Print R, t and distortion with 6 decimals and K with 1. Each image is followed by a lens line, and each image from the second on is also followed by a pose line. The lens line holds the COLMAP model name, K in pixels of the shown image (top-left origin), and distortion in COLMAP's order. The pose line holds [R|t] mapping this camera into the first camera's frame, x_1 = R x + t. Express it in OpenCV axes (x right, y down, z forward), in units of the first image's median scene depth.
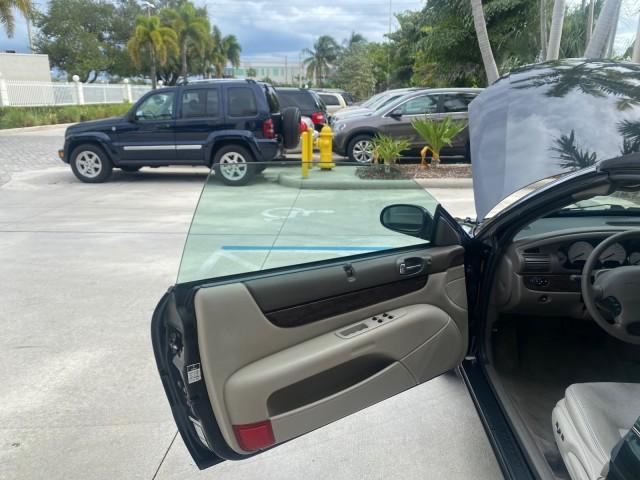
lens RADIAL K [[493.0, 0, 315.7], [0, 493.0, 228.7], [0, 0, 1]] dist [0.021201, -0.027514]
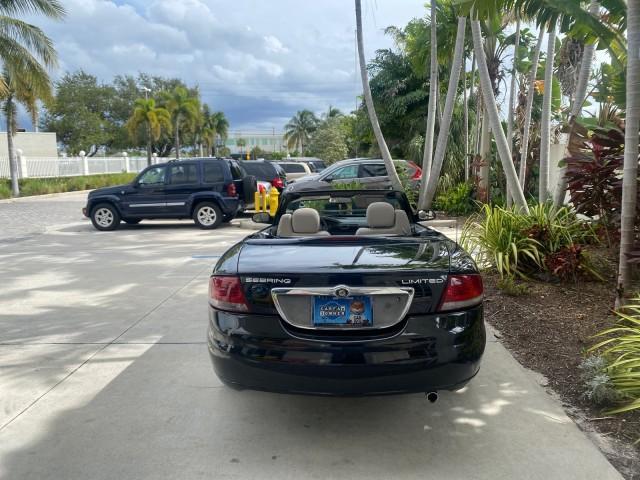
lens RADIAL K [[493.0, 0, 319.8], [0, 493.0, 237.0], [0, 0, 1]] dist [0.021201, -0.027514]
pose [[0.999535, -0.020349, 0.022700, 0.044524], [0.022758, 0.993507, -0.111469, 0.034915], [-0.020285, 0.111934, 0.993509, -0.147703]]
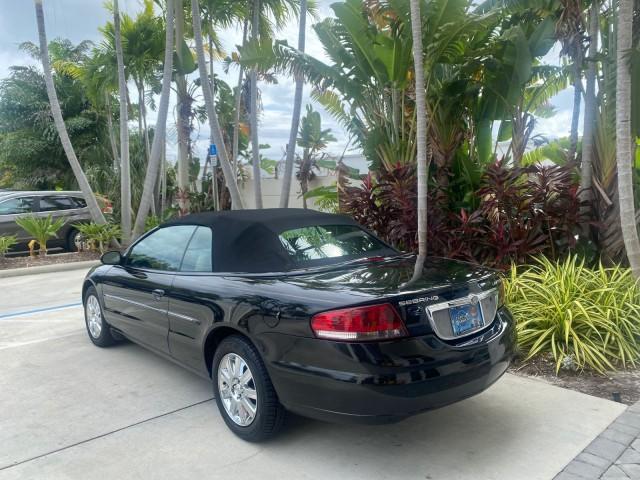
lens RADIAL K [[493.0, 0, 322.2], [0, 493.0, 240.2], [0, 0, 1]] dist [0.021201, -0.027514]
pose [[0.688694, -0.079303, 0.720702, -0.054461], [0.198759, 0.976572, -0.082474, 0.024022], [-0.697277, 0.200046, 0.688321, -0.103461]]
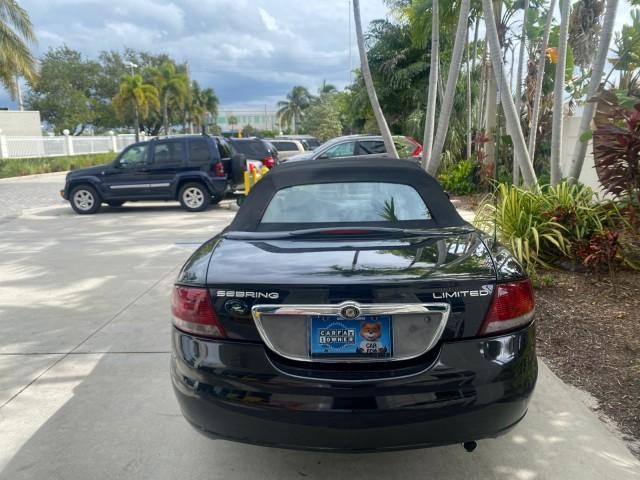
lens RADIAL K [[493.0, 0, 318.1], [0, 493.0, 239.5], [0, 0, 1]] dist [0.021201, -0.027514]
pose [[0.999096, -0.029767, 0.030340, 0.044562], [0.031673, 0.997421, -0.064403, 0.028912], [-0.028344, 0.065306, 0.997463, -0.118982]]
